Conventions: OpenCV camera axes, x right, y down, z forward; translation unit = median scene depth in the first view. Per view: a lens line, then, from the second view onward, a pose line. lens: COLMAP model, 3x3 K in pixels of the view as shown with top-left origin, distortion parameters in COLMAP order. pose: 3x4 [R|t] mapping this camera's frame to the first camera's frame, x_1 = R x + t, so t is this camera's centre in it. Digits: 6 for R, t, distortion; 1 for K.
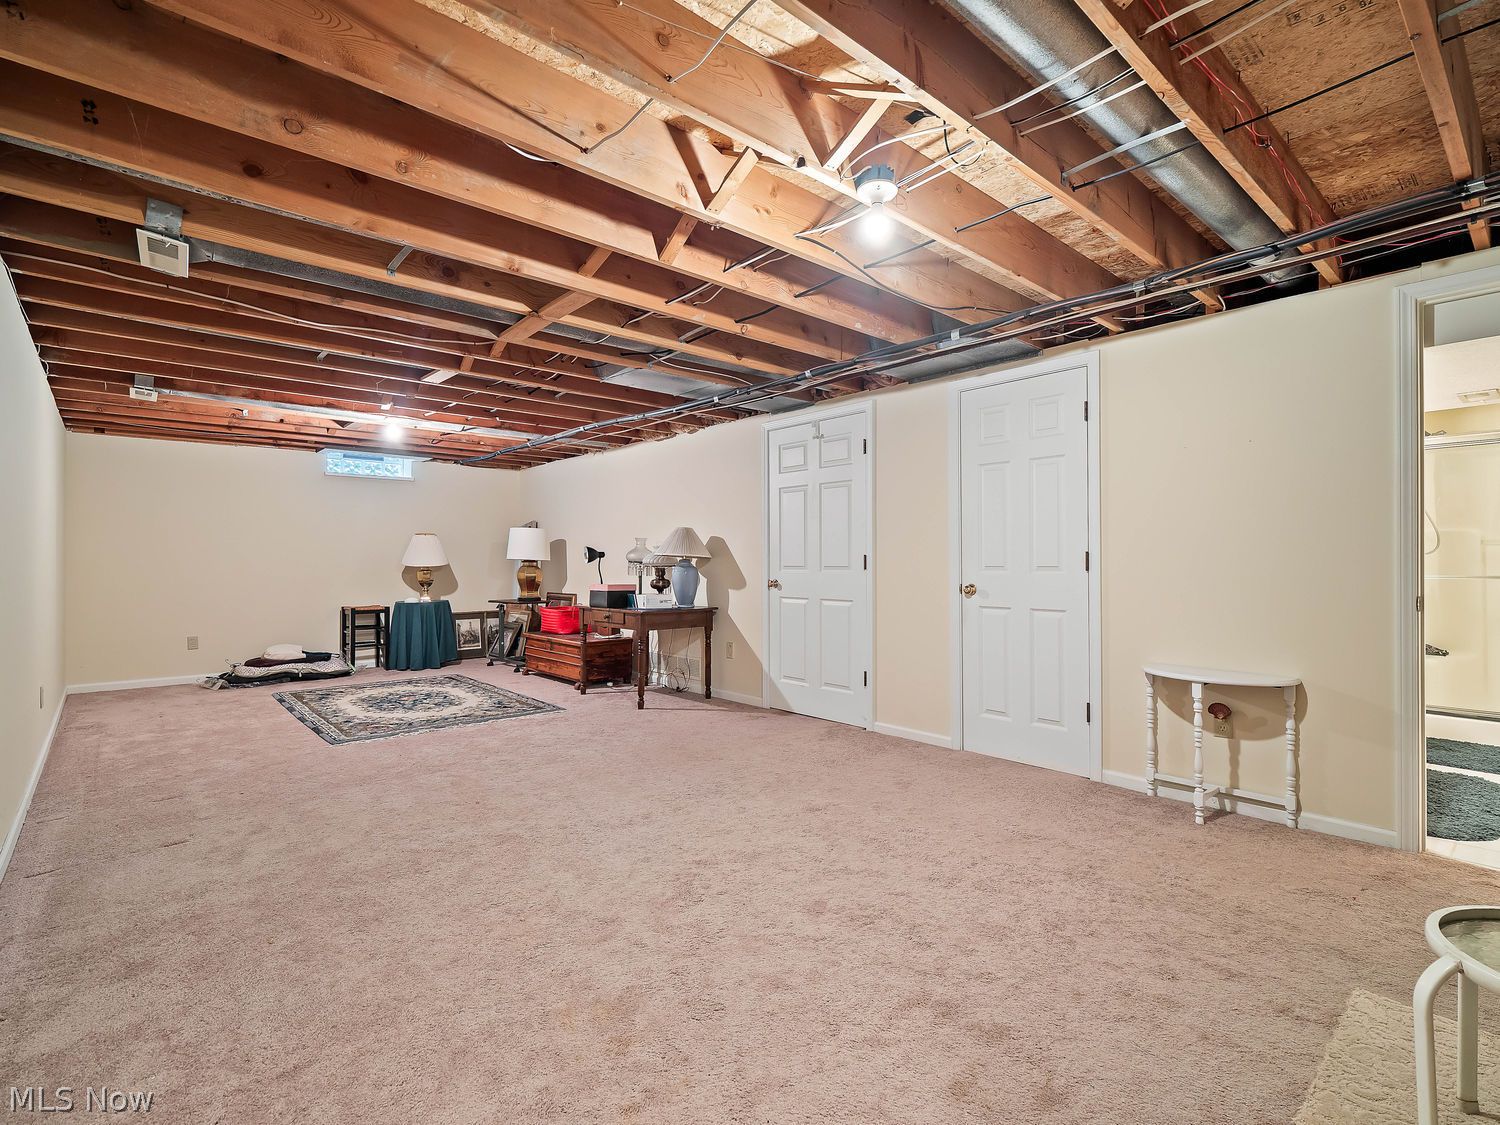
lens RADIAL K [[725.7, 0, 748.6], [0, 725.7, 553.5], [0, 0, 1]] dist [0.001140, -0.001423]
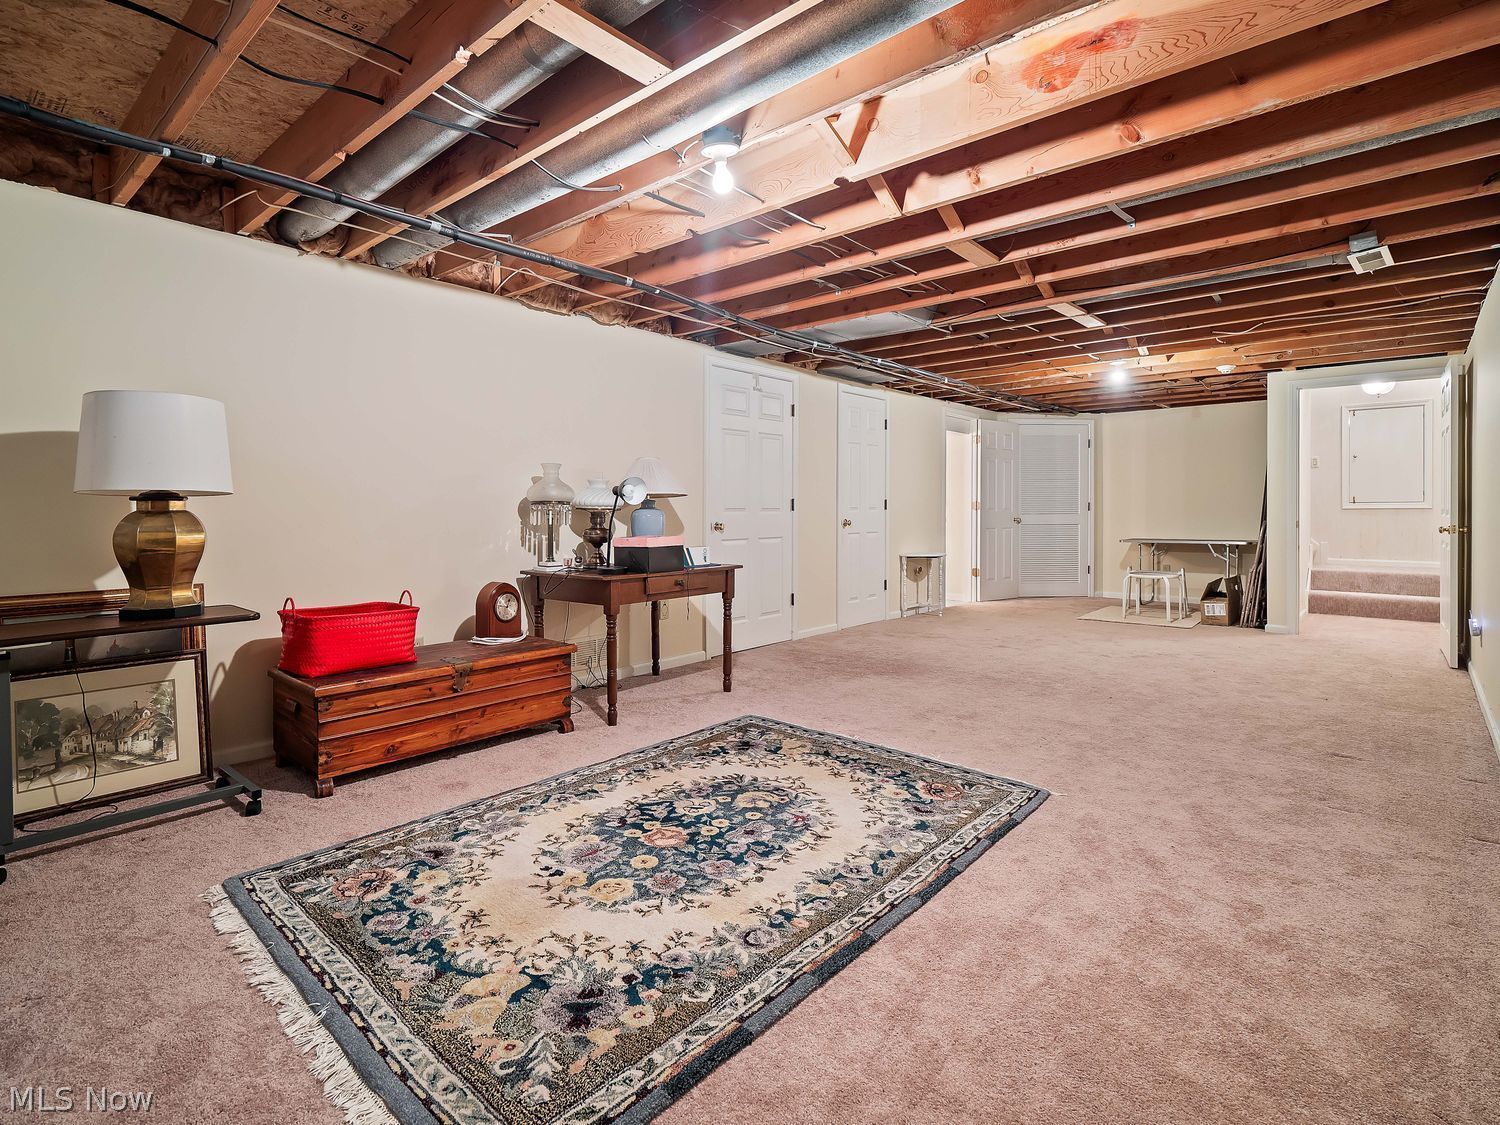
lens RADIAL K [[745.6, 0, 749.4], [0, 745.6, 543.1], [0, 0, 1]] dist [-0.002250, 0.000296]
pose [[-0.135572, -0.038338, 0.990025, -0.918376], [-0.002656, 0.999262, 0.038331, 0.024142], [-0.990764, 0.002567, -0.135574, 1.057401]]
